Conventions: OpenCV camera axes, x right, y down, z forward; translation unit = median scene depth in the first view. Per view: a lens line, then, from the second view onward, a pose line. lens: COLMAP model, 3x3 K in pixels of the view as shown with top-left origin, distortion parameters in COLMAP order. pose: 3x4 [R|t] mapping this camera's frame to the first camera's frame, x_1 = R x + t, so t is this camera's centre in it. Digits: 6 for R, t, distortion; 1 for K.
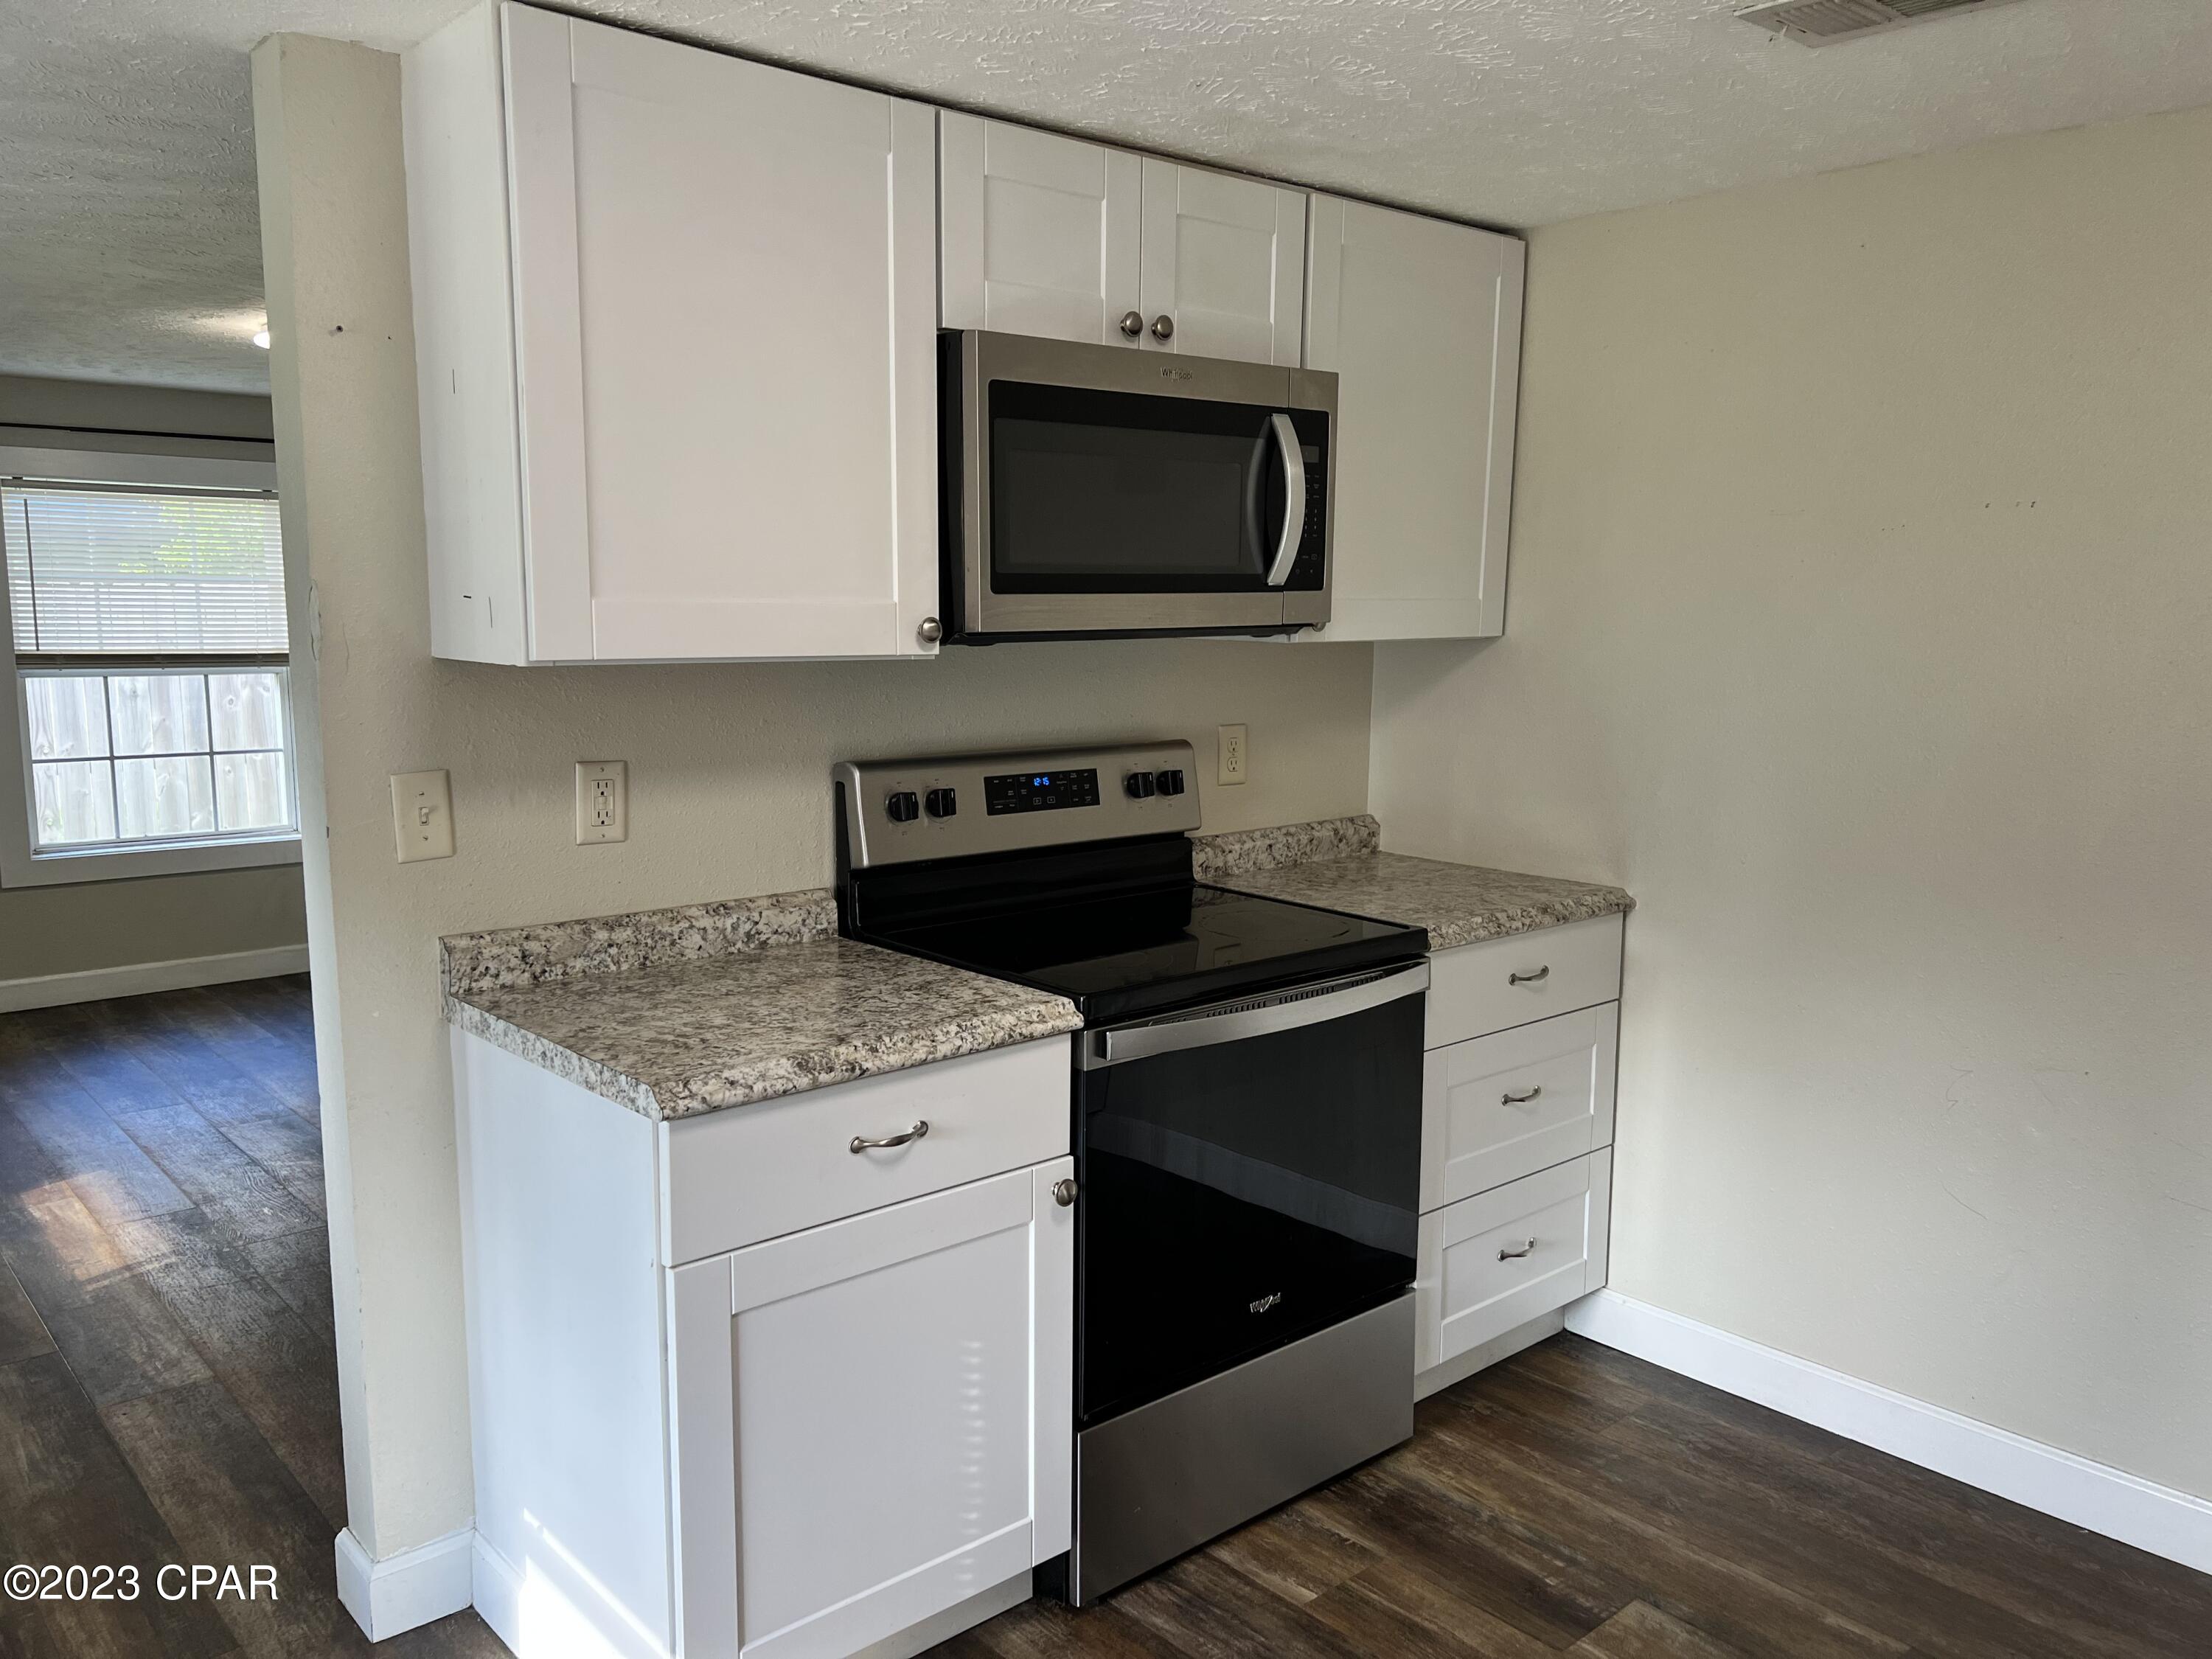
lens RADIAL K [[1658.9, 0, 1114.6], [0, 1658.9, 845.6], [0, 0, 1]] dist [0.070252, -0.083496]
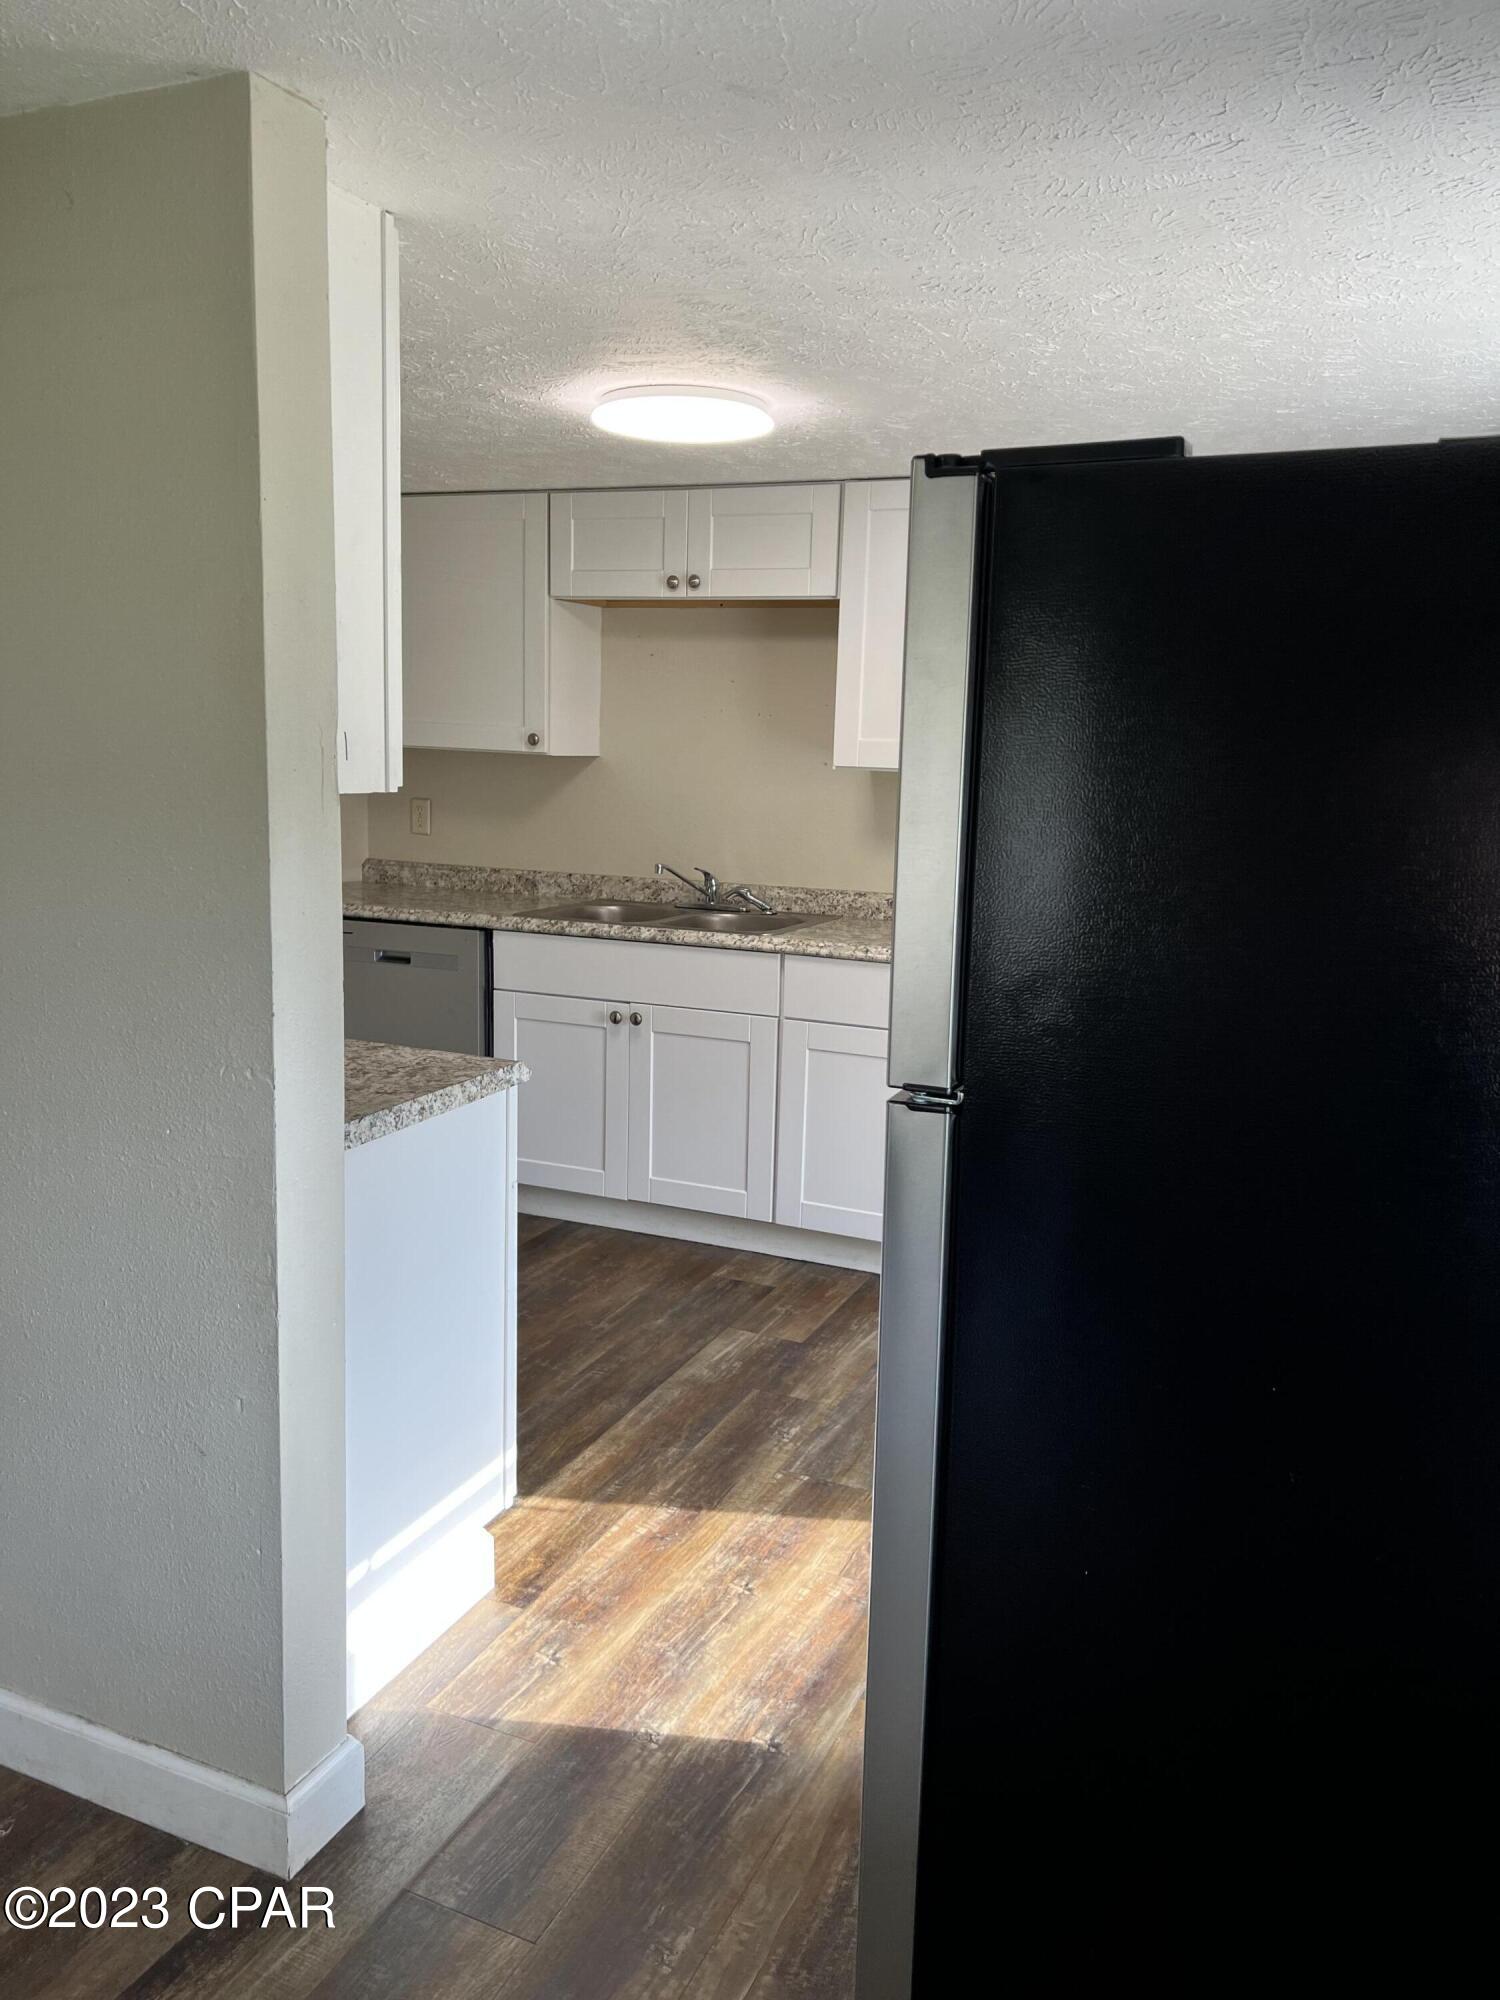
lens RADIAL K [[1499.9, 0, 745.5], [0, 1499.9, 999.2], [0, 0, 1]] dist [0.070252, -0.083496]
pose [[-0.405526, -0.179232, 0.896339, -1.128826], [0.102141, 0.965562, 0.239285, -0.154229], [-0.908359, 0.188589, -0.373254, 0.945592]]
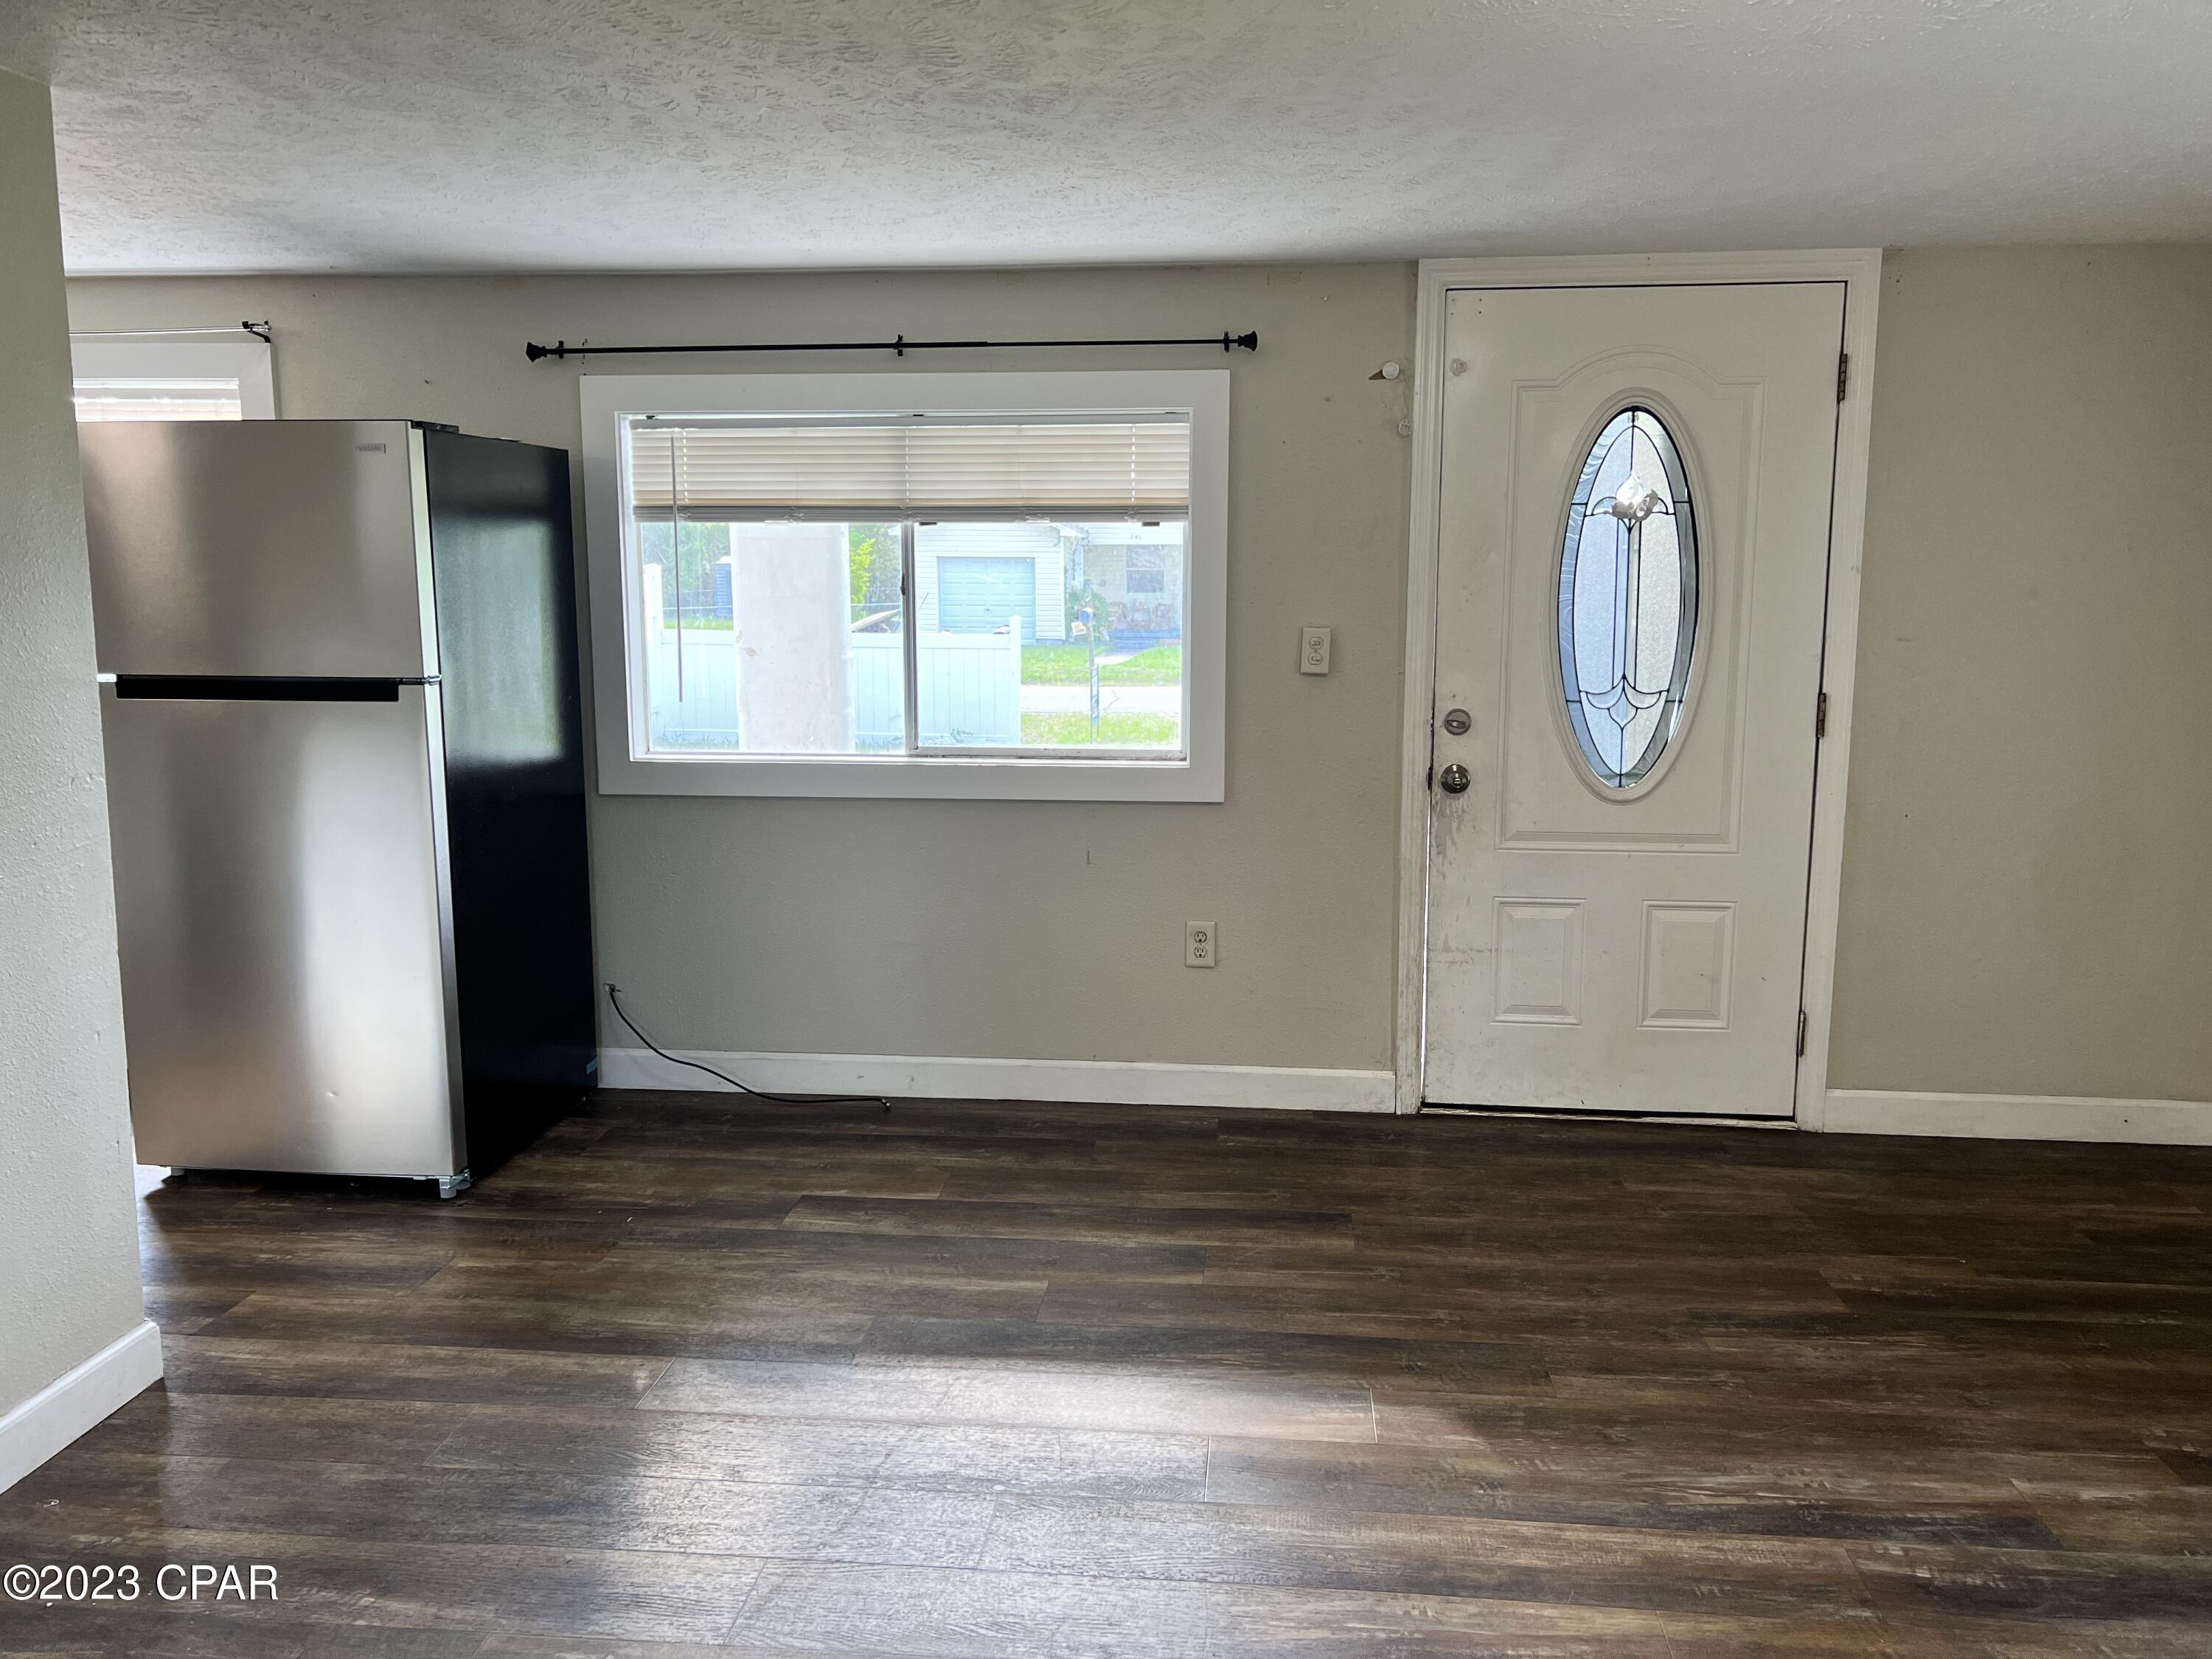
lens RADIAL K [[1658.9, 0, 1115.3], [0, 1658.9, 808.5], [0, 0, 1]] dist [0.070252, -0.083496]
pose [[-0.735284, 0.080093, -0.673010, -0.178240], [-0.110876, 0.965401, 0.236026, -0.279660], [0.668628, 0.248166, -0.700964, 2.072180]]
